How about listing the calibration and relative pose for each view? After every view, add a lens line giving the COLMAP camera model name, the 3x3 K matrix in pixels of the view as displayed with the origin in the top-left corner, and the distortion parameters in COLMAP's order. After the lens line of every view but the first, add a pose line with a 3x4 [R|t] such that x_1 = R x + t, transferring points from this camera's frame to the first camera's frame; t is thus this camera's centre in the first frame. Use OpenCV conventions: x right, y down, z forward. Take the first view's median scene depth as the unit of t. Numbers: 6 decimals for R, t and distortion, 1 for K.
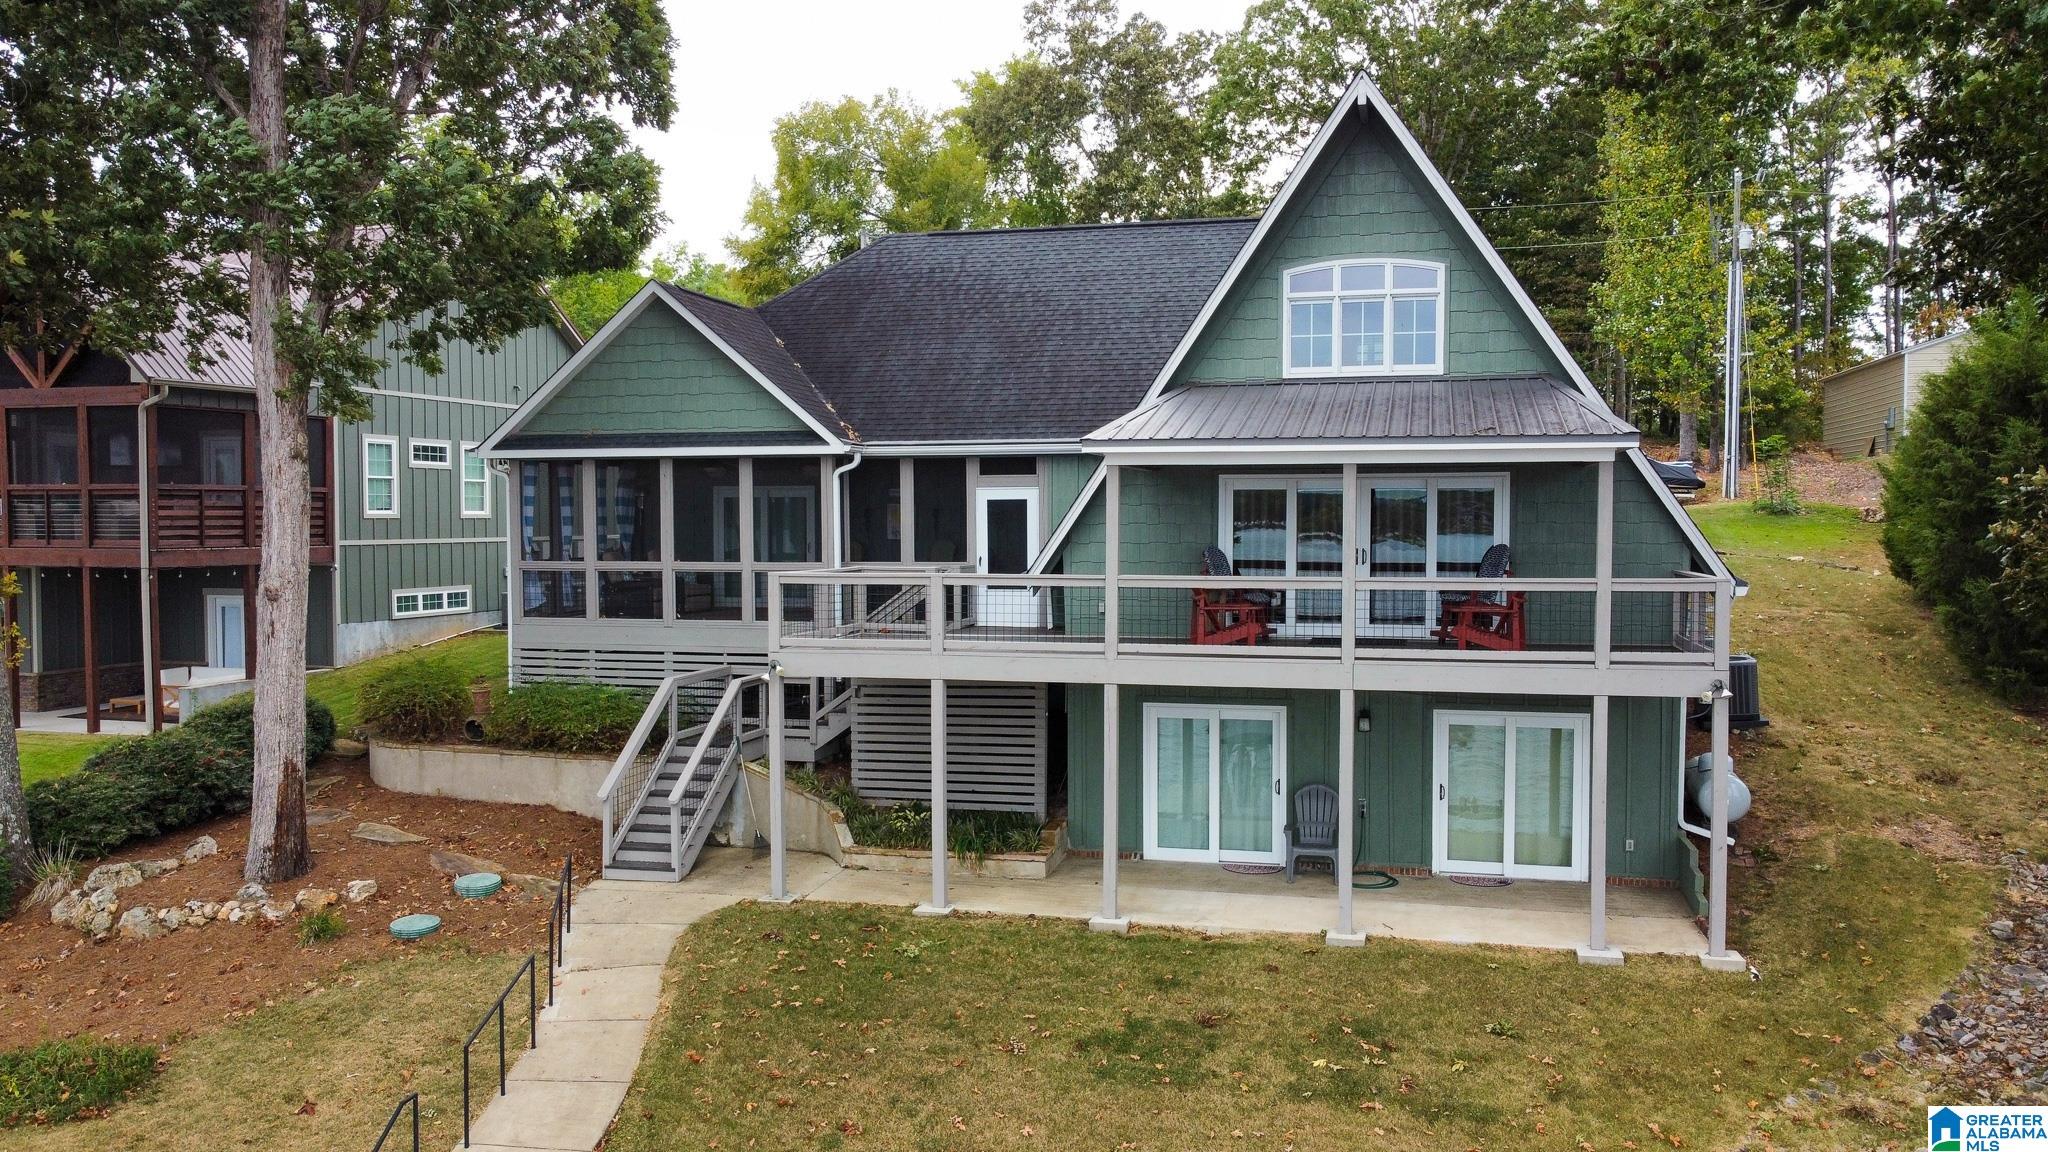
lens RADIAL K [[1558.8, 0, 1024.6], [0, 1558.8, 578.8], [0, 0, 1]] dist [-0.010263, -0.007807]
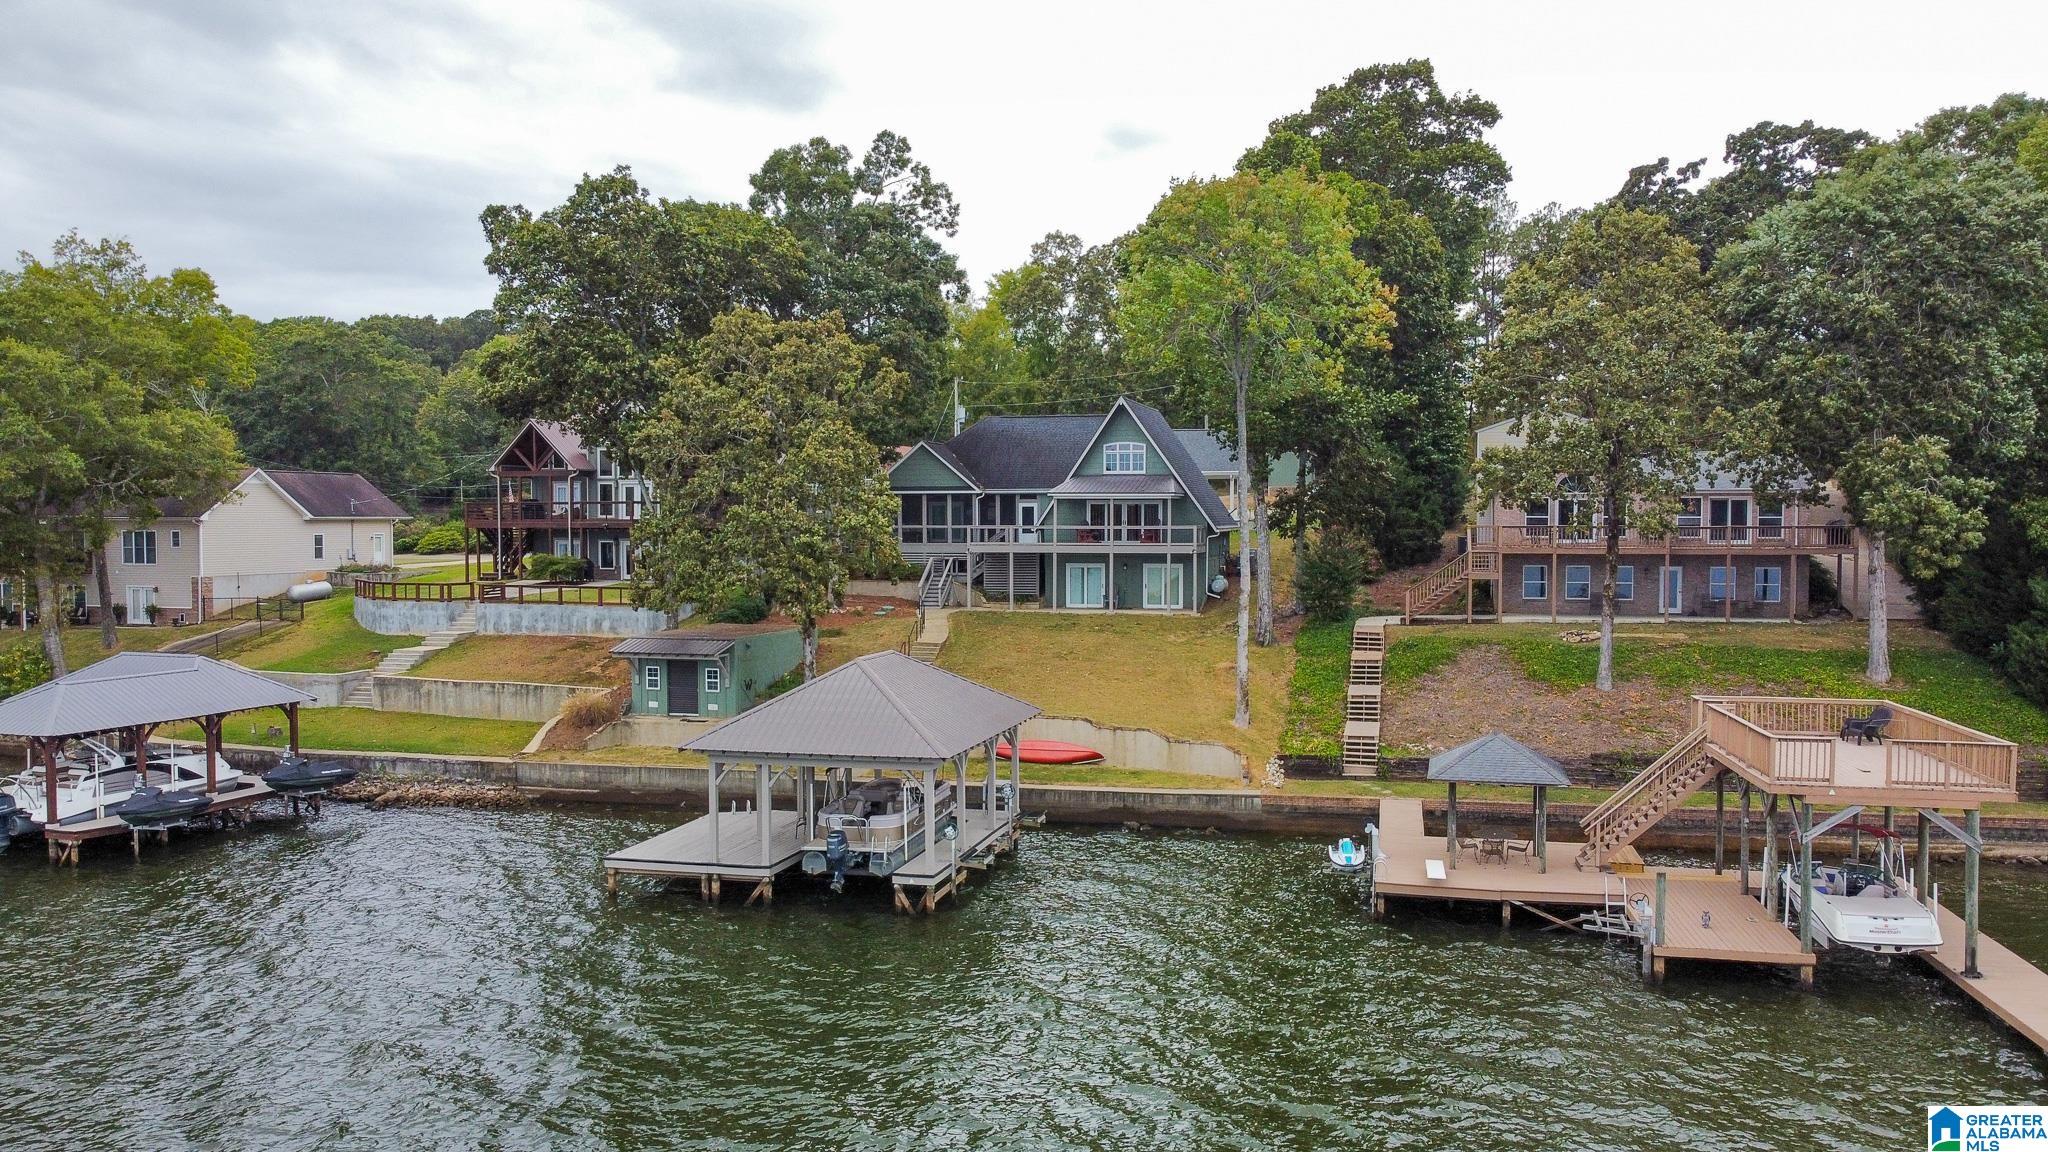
lens RADIAL K [[1558.8, 0, 1023.4], [0, 1558.8, 572.0], [0, 0, 1]] dist [-0.010263, -0.007807]
pose [[0.999991, 0.001208, -0.004004, -0.008012], [-0.001237, 0.999975, -0.007024, 0.120321], [0.003995, 0.007029, 0.999967, -2.508937]]
